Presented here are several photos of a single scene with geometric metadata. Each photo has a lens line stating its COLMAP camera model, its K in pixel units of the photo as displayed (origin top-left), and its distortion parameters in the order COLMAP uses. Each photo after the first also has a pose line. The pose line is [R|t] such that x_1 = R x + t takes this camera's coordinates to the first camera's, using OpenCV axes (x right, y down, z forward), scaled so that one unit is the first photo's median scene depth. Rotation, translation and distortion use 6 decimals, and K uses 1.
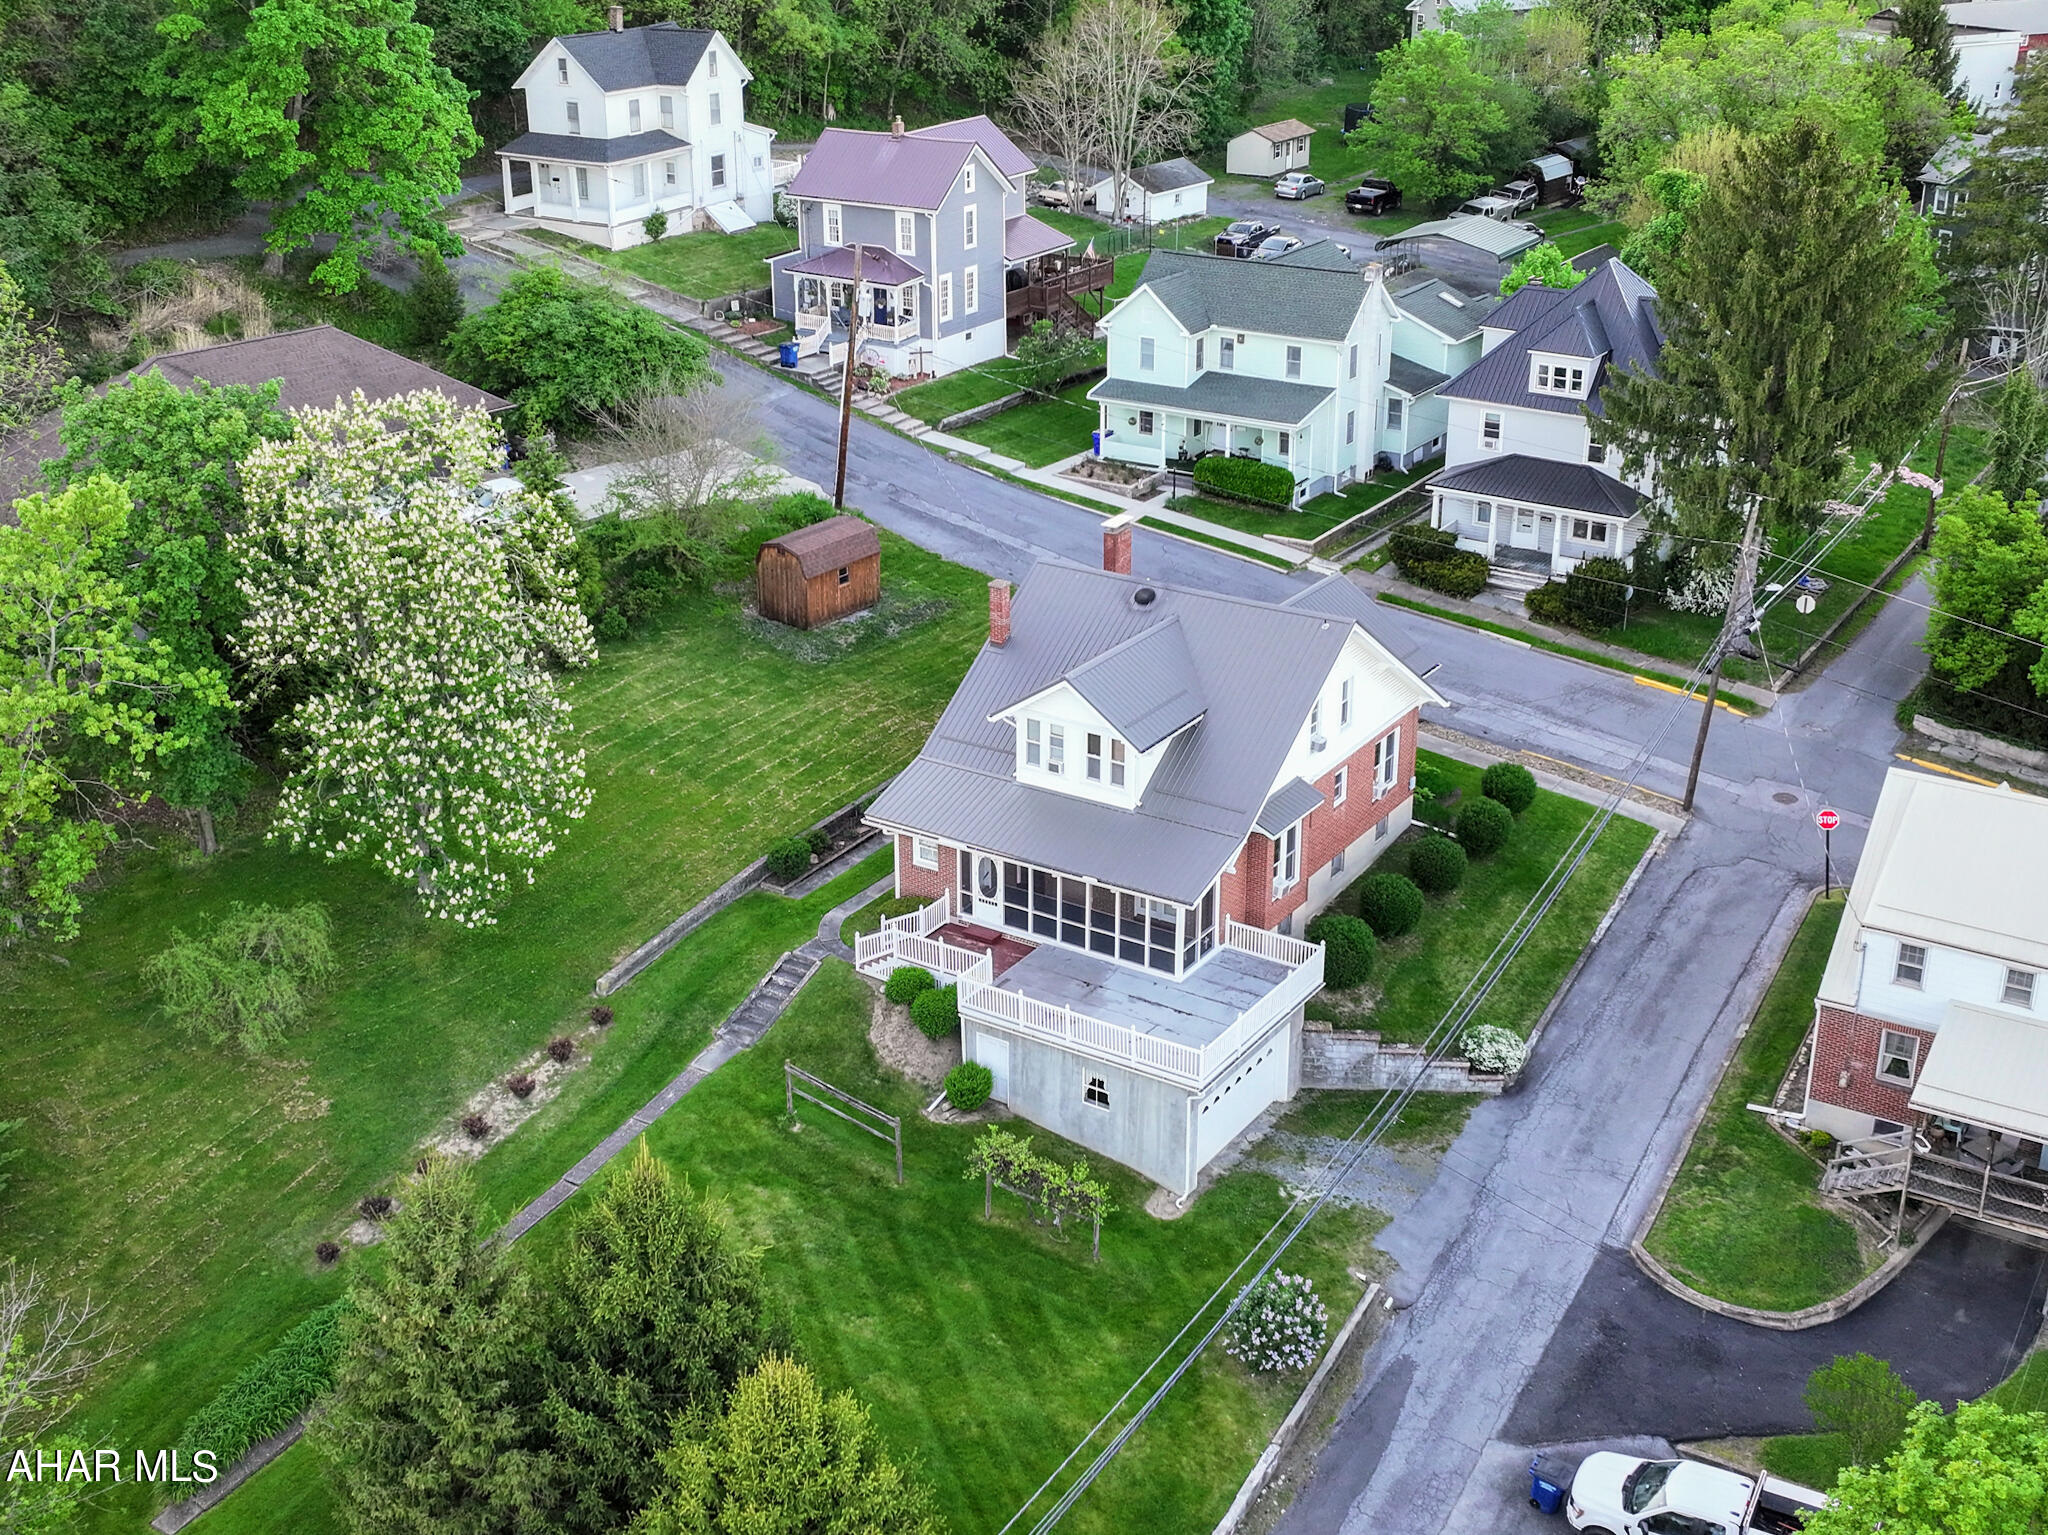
lens RADIAL K [[2411.7, 0, 1024.0], [0, 2411.7, 767.5], [0, 0, 1]] dist [0.014113, 0.028187]
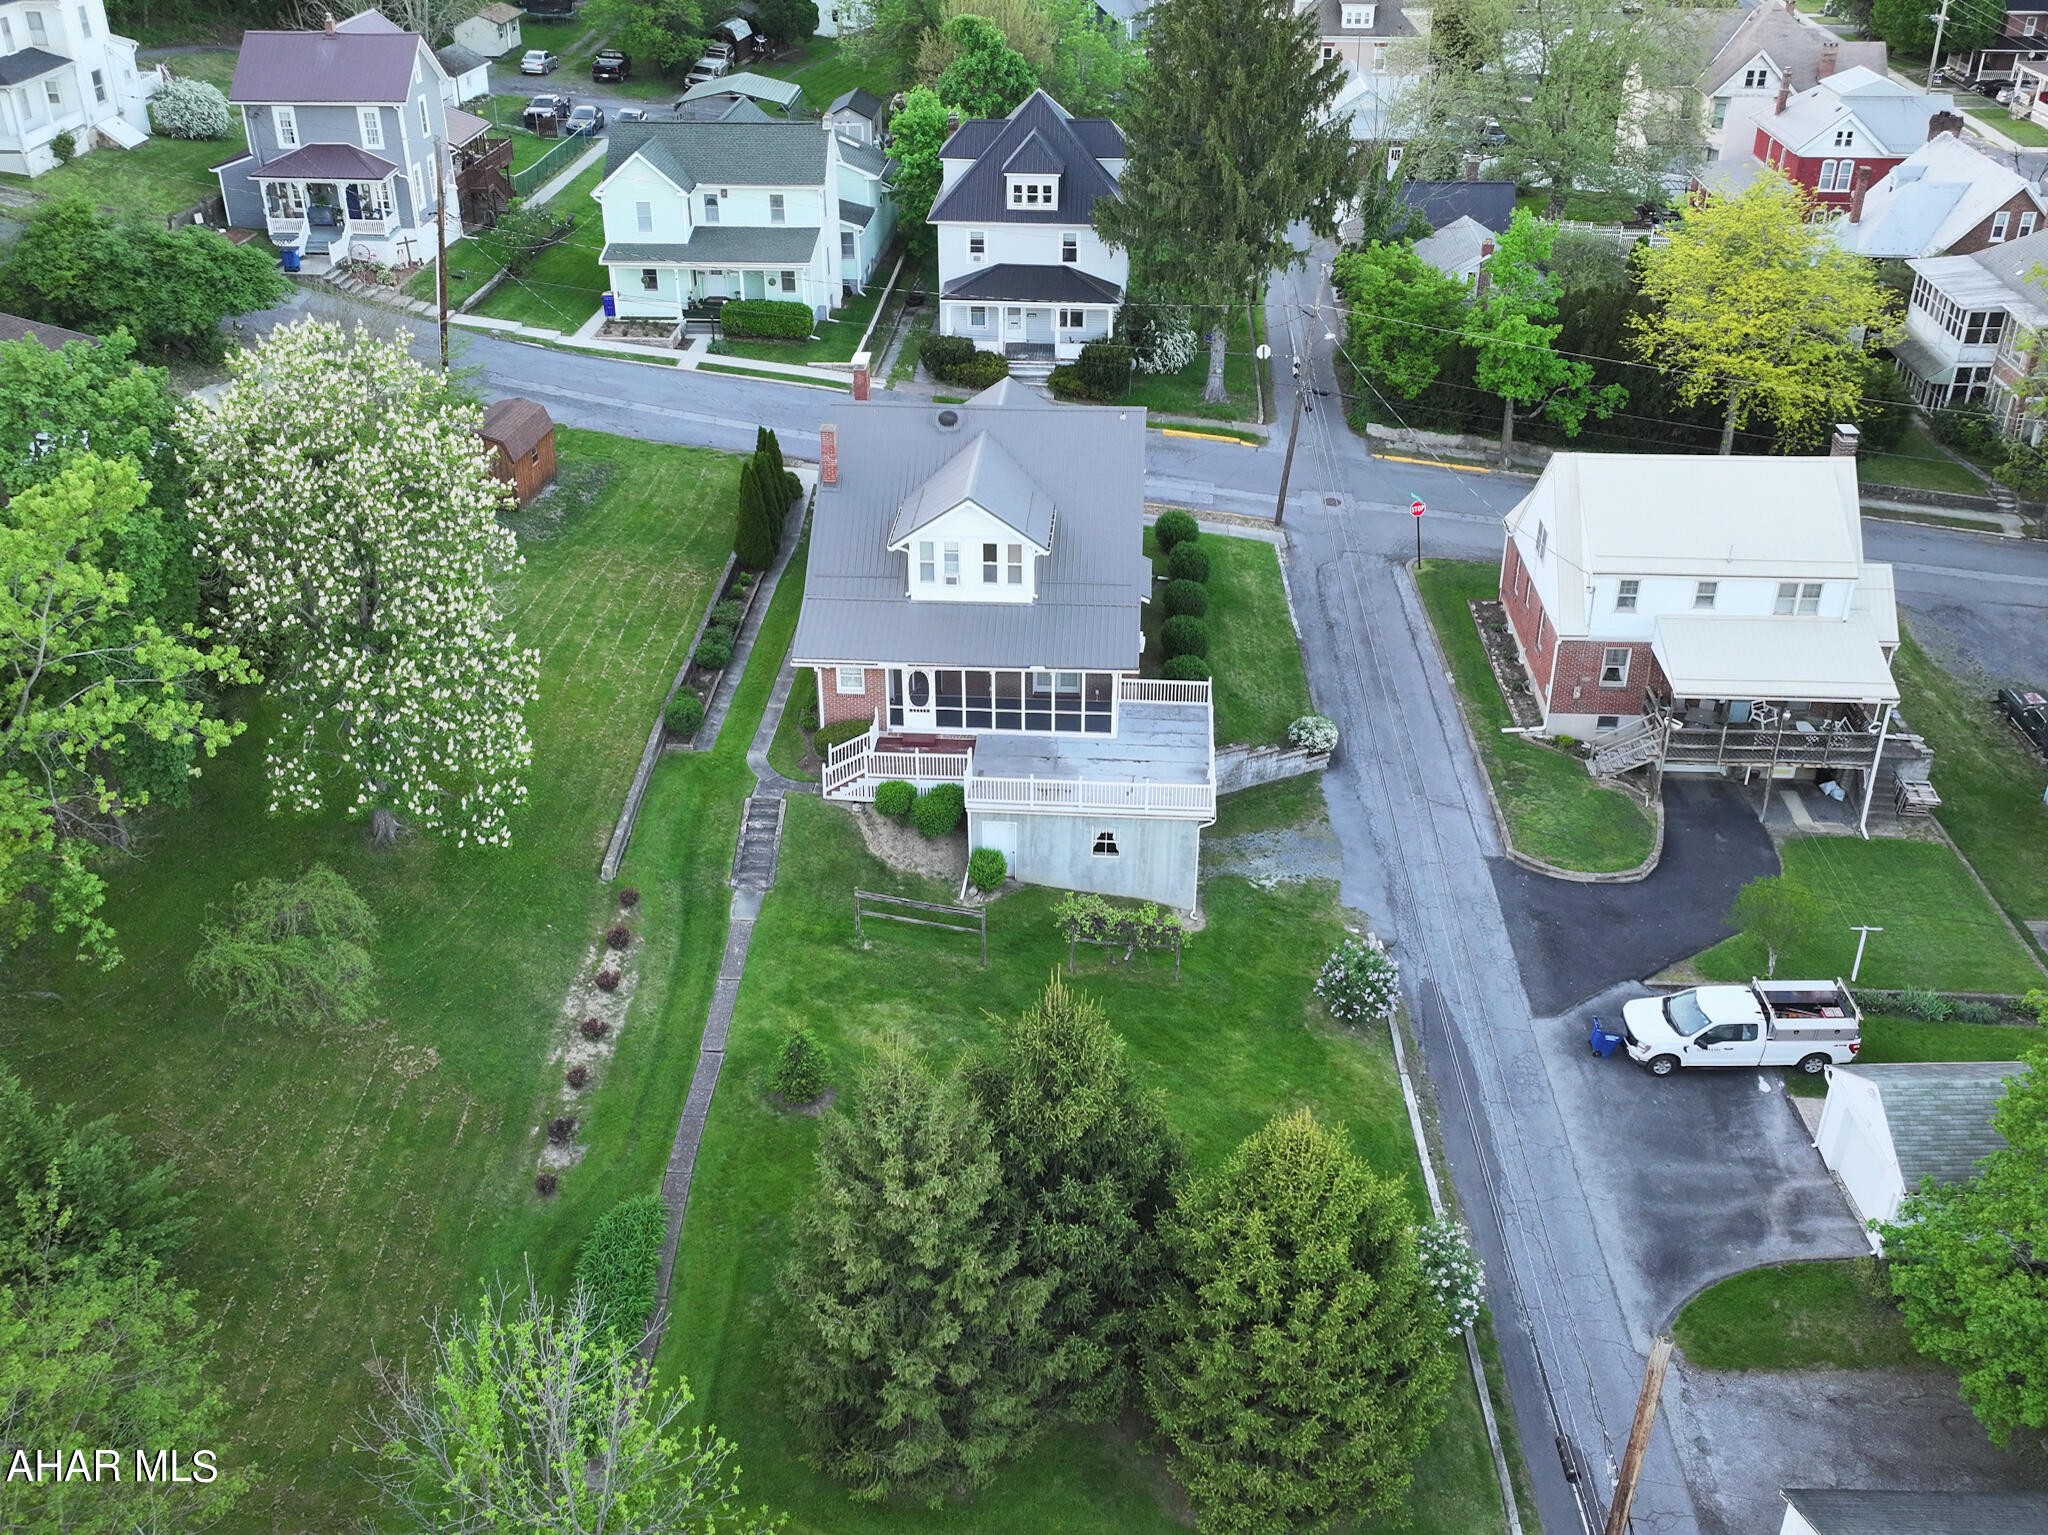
lens RADIAL K [[1955.6, 0, 1024.0], [0, 1955.6, 767.5], [0, 0, 1]] dist [0.006880, -0.017055]
pose [[0.872247, -0.235882, 0.428421, -0.350388], [0.186770, 0.970265, 0.153957, -0.046892], [-0.451997, -0.054272, 0.890367, 0.160411]]
